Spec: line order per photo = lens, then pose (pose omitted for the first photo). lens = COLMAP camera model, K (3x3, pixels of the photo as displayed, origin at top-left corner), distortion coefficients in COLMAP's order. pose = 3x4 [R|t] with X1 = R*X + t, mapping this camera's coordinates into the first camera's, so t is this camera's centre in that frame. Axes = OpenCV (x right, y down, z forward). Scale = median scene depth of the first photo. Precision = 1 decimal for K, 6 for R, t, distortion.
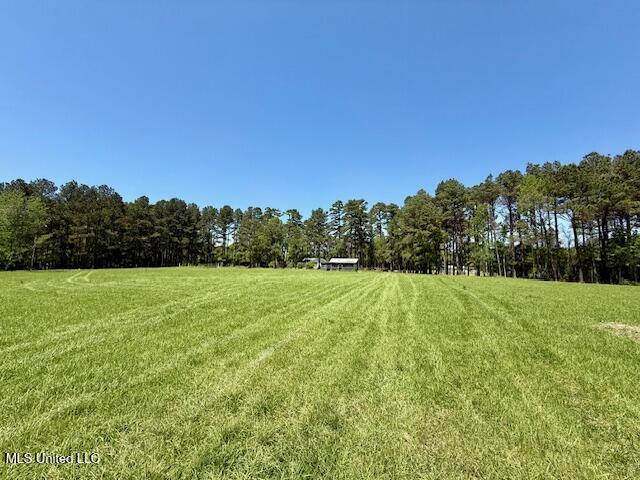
lens RADIAL K [[1040.3, 0, 320.0], [0, 1040.3, 240.0], [0, 0, 1]] dist [0.703938, -4.535650]
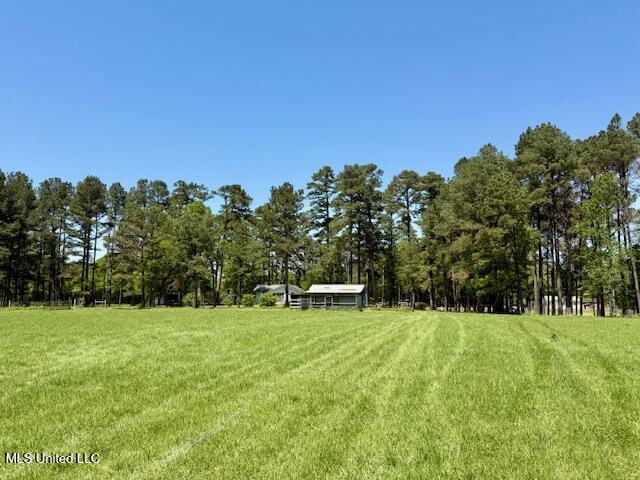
lens RADIAL K [[1040.3, 0, 320.0], [0, 1040.3, 240.0], [0, 0, 1]] dist [0.703938, -4.535650]
pose [[0.996412, -0.013211, 0.083603, -0.026256], [0.016111, 0.999288, -0.034120, 0.013541], [-0.083092, 0.035345, 0.995915, 0.503677]]
